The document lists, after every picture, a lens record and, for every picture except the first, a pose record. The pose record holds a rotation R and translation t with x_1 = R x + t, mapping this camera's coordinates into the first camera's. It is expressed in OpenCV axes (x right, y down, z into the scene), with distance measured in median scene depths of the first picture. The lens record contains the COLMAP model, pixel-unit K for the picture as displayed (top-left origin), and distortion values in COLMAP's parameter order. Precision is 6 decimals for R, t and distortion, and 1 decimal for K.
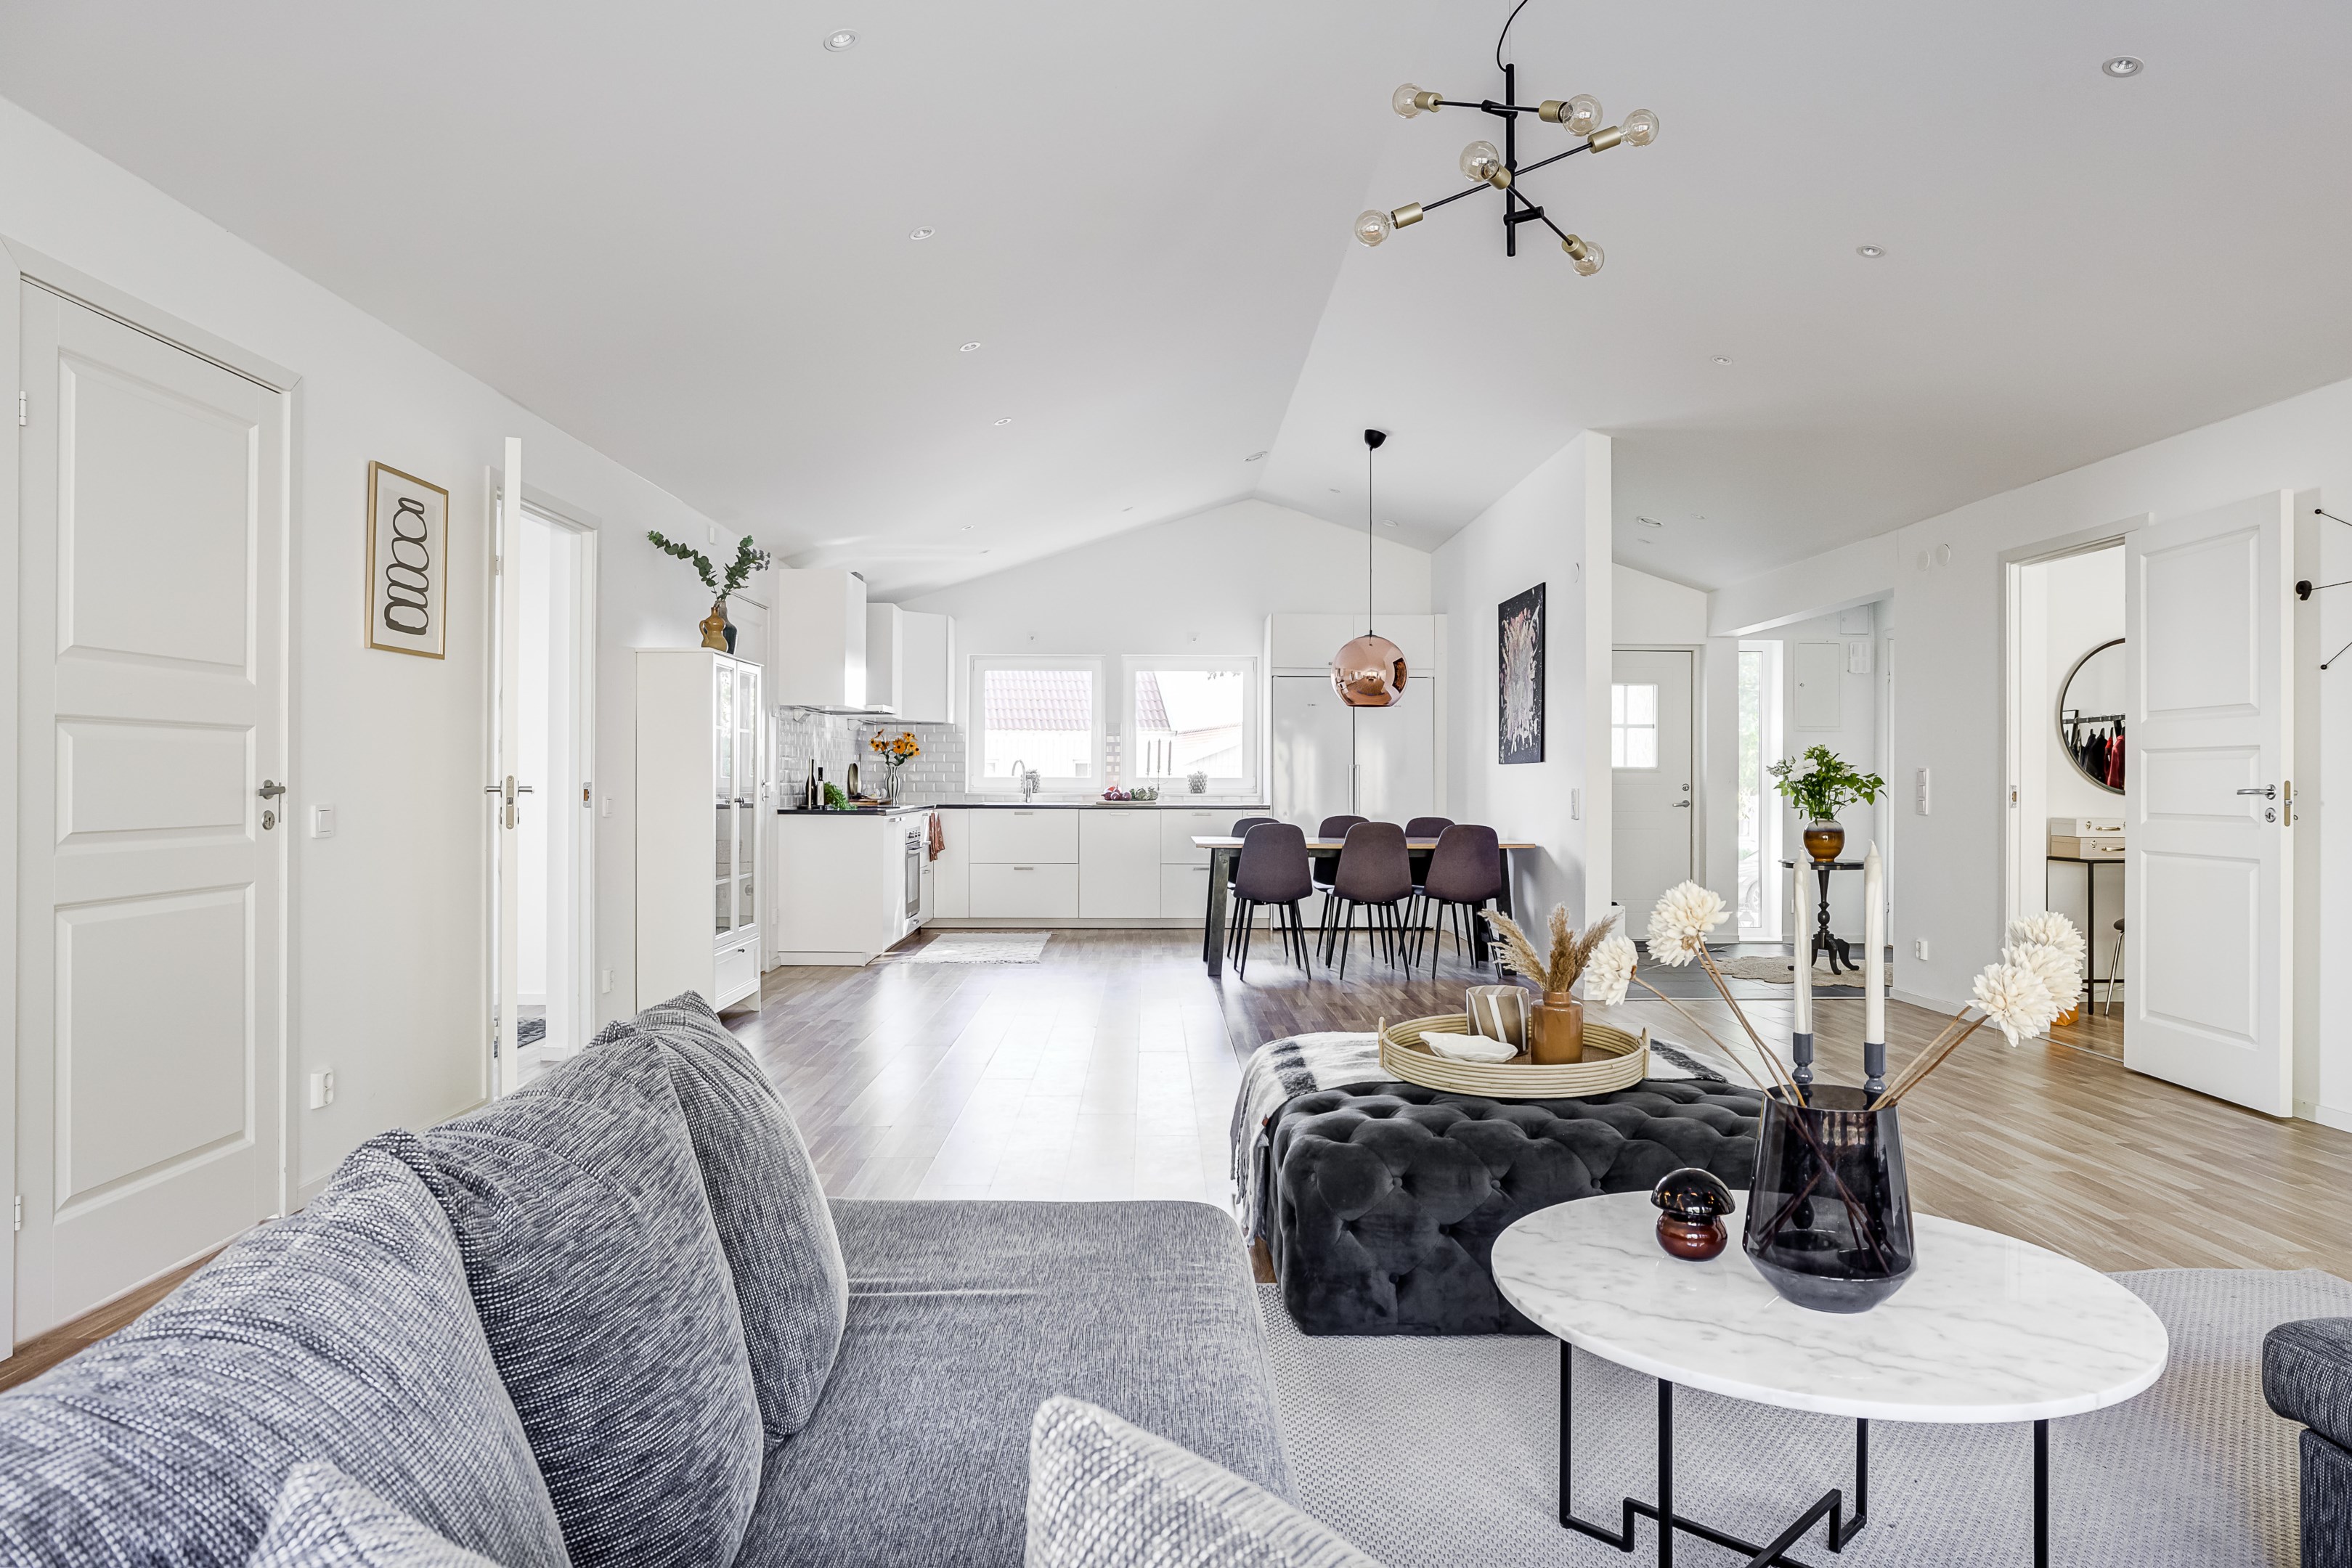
lens RADIAL K [[1408.5, 0, 1176.8], [0, 1408.5, 780.1], [0, 0, 1]] dist [0.000181, 0.000022]
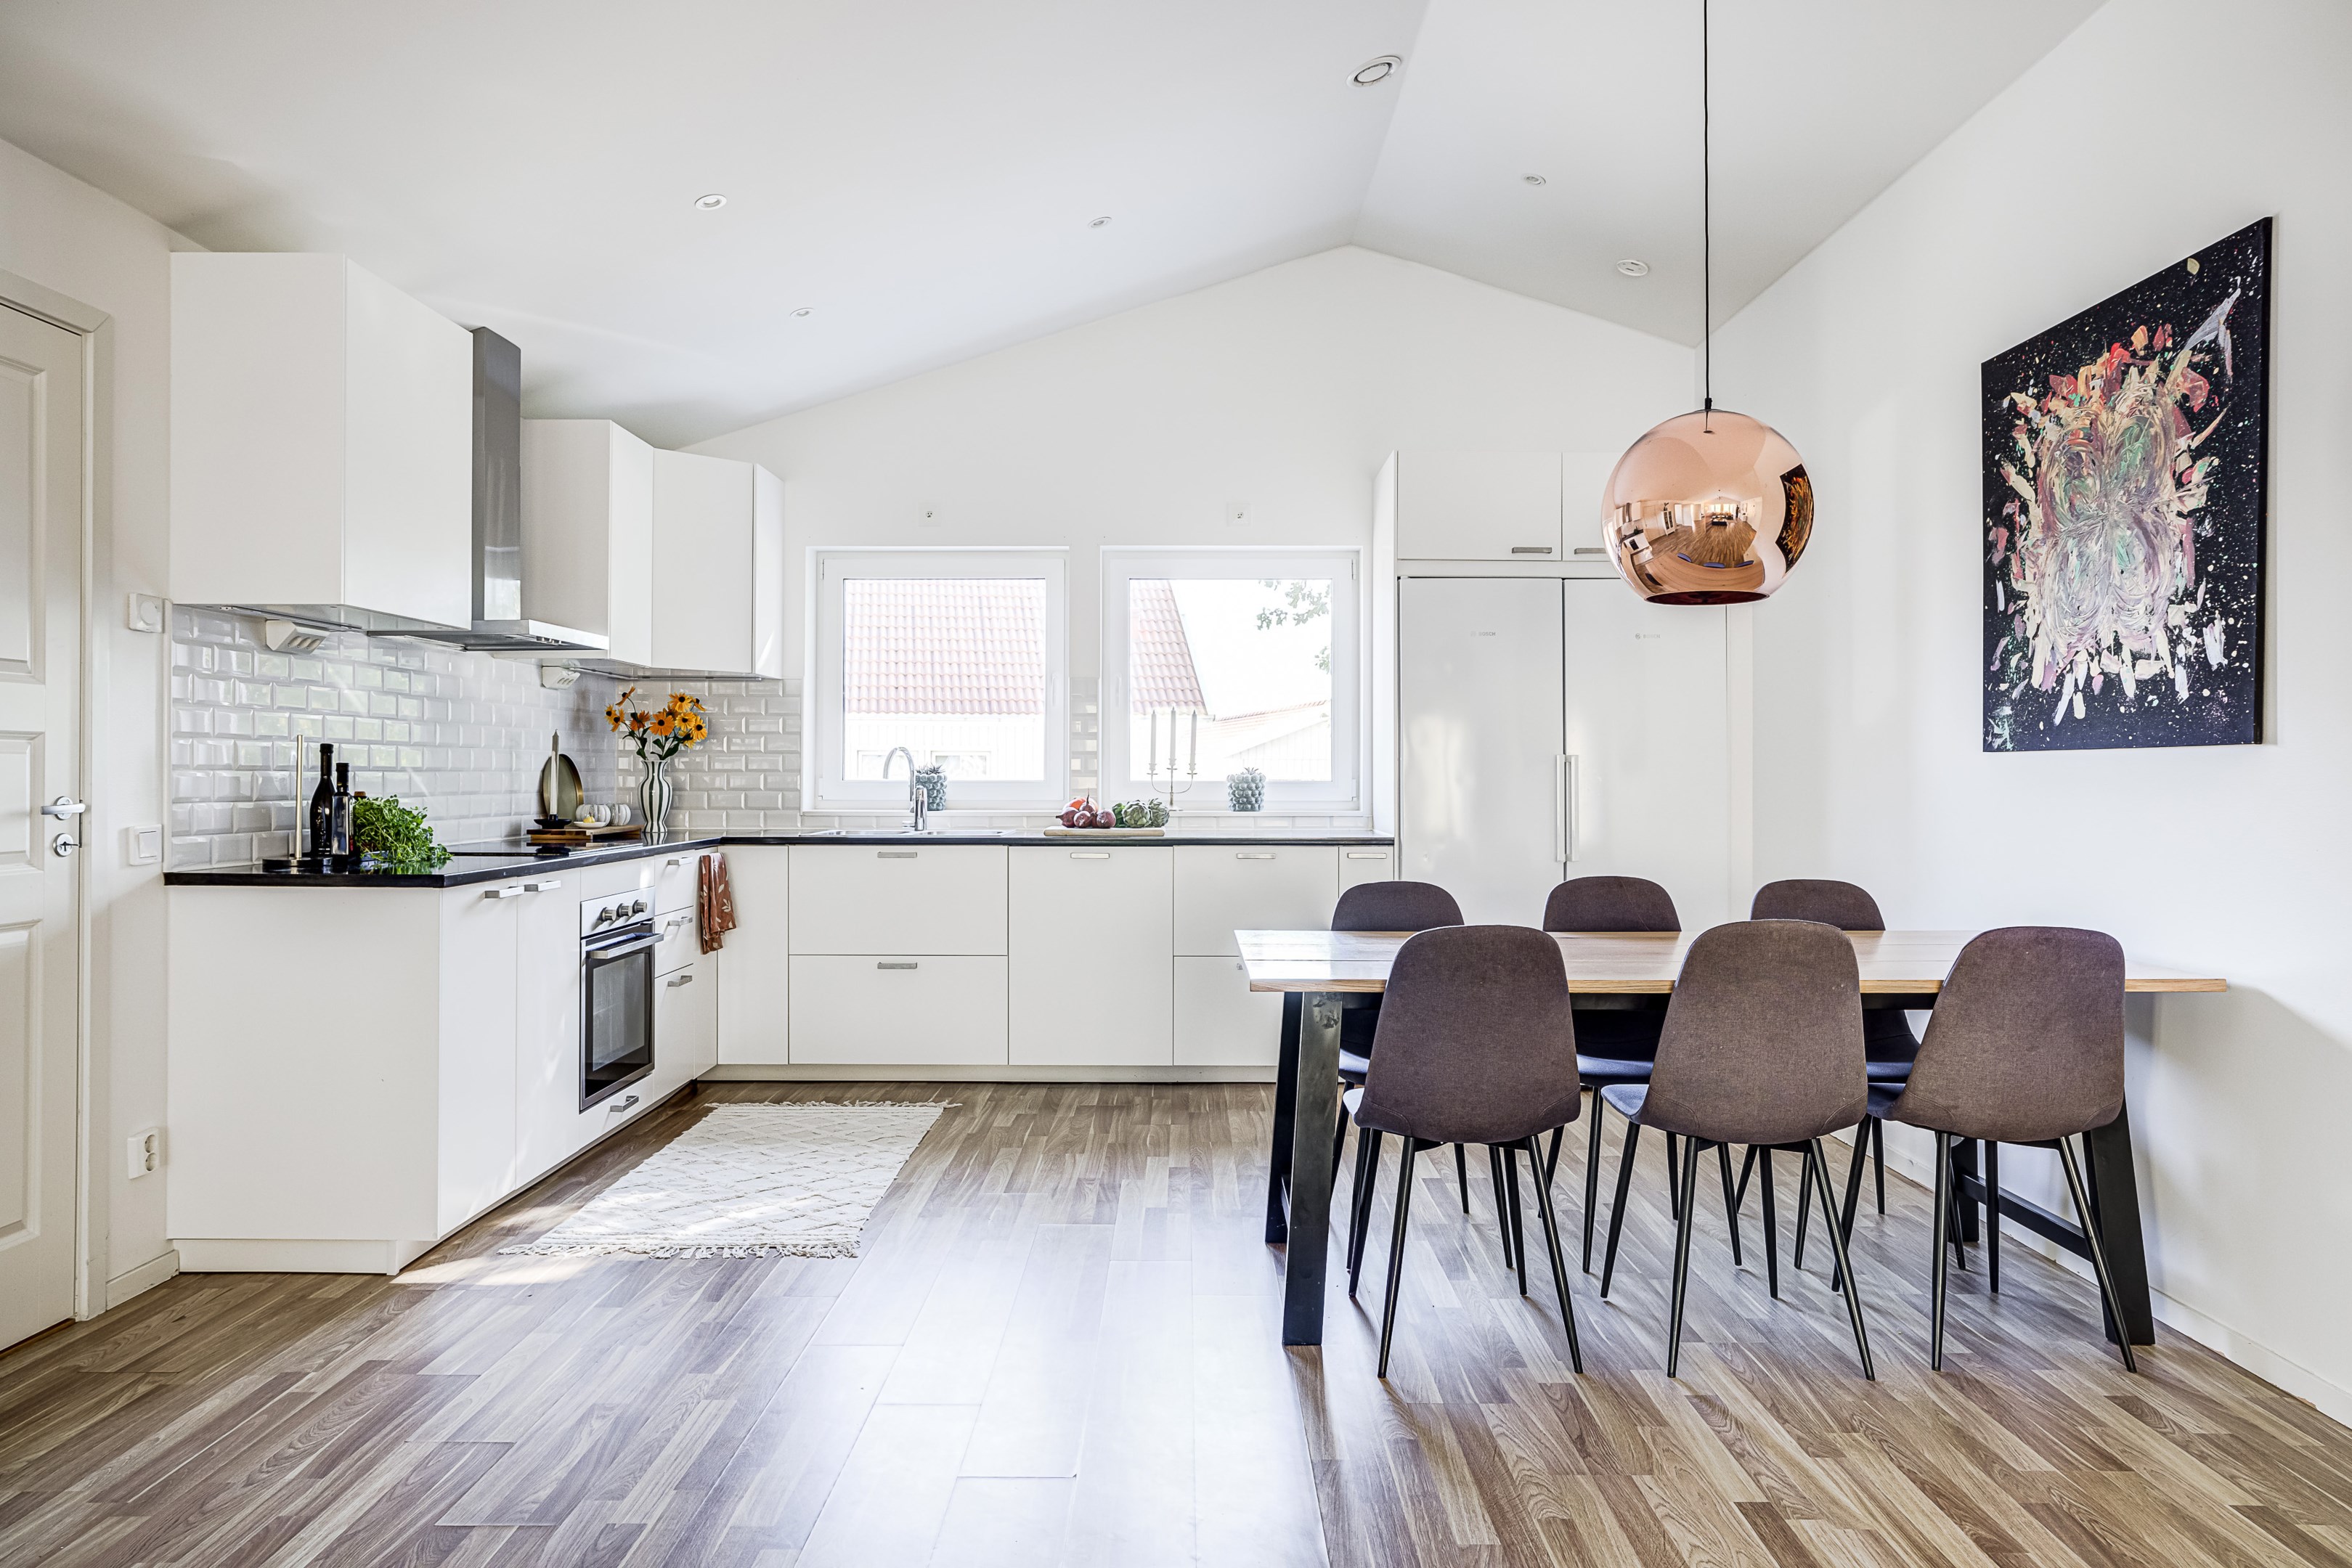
lens RADIAL K [[1481.7, 0, 1168.3], [0, 1481.7, 776.5], [0, 0, 1]] dist [0.004687, 0.001014]
pose [[0.999456, -0.001740, -0.032925, 0.004127], [0.001754, 0.999998, 0.000411, -0.003931], [0.032924, -0.000468, 0.999458, 0.470790]]
